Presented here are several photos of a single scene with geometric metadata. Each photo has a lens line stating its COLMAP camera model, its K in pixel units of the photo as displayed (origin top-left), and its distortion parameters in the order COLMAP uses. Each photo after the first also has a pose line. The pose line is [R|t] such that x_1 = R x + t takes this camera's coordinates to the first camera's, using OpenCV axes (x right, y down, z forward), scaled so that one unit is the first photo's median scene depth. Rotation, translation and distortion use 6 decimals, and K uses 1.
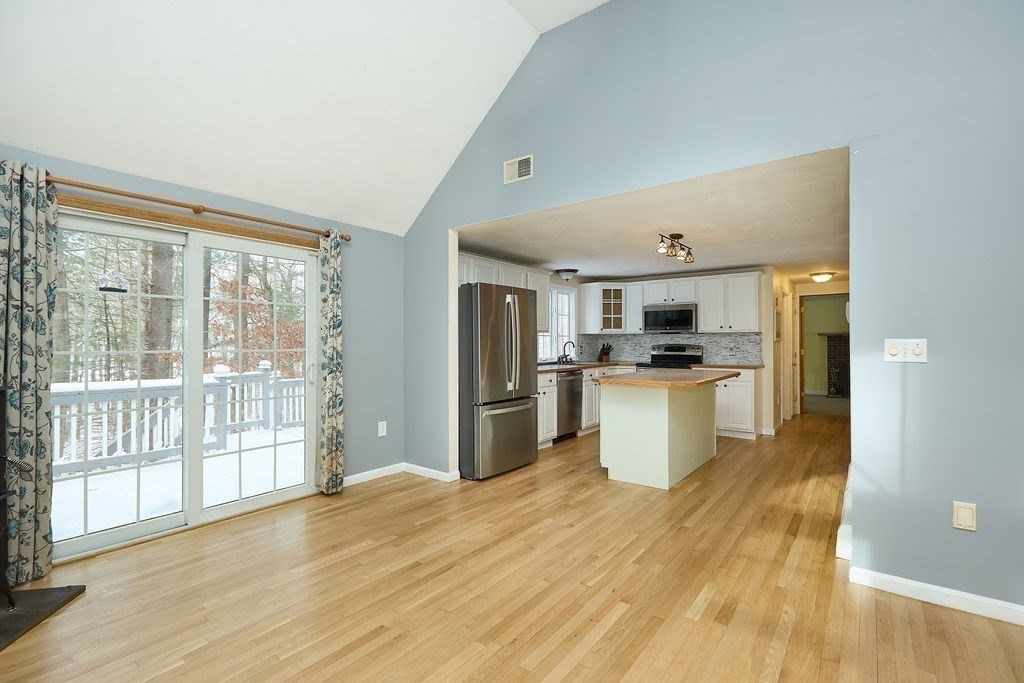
lens RADIAL K [[467.3, 0, 512.4], [0, 467.3, 342.7], [0, 0, 1]] dist [-0.007685, -0.000082]
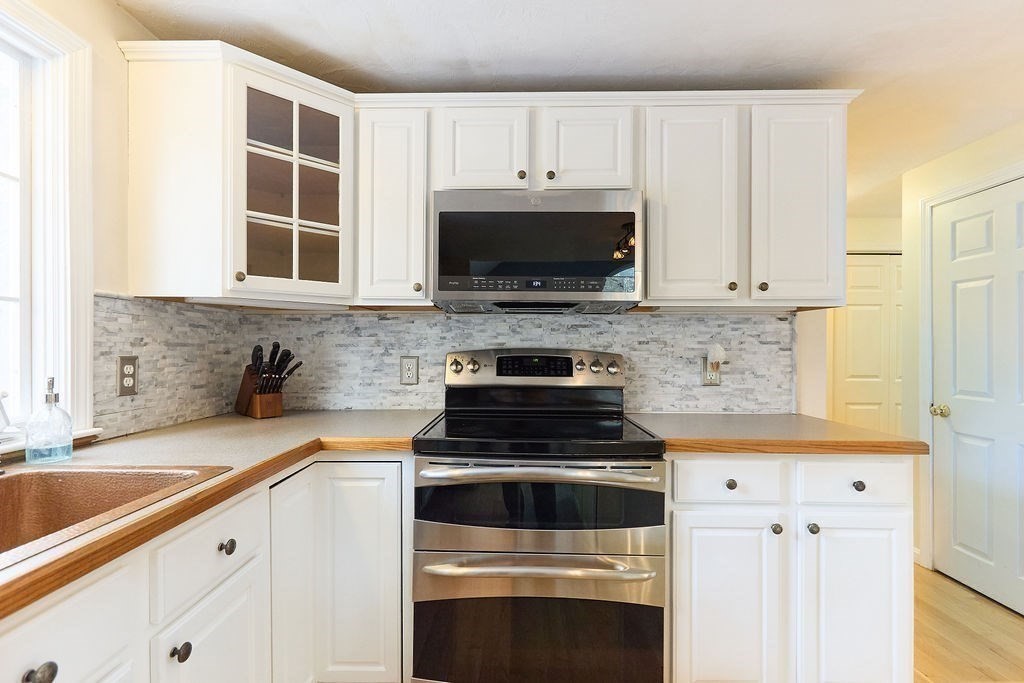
lens RADIAL K [[467.3, 0, 511.9], [0, 467.3, 342.6], [0, 0, 1]] dist [-0.007685, -0.000082]
pose [[0.808137, 0.005502, 0.588970, 0.288481], [-0.009238, 0.999952, 0.003336, -0.001975], [-0.588923, -0.008137, 0.808148, 1.312042]]
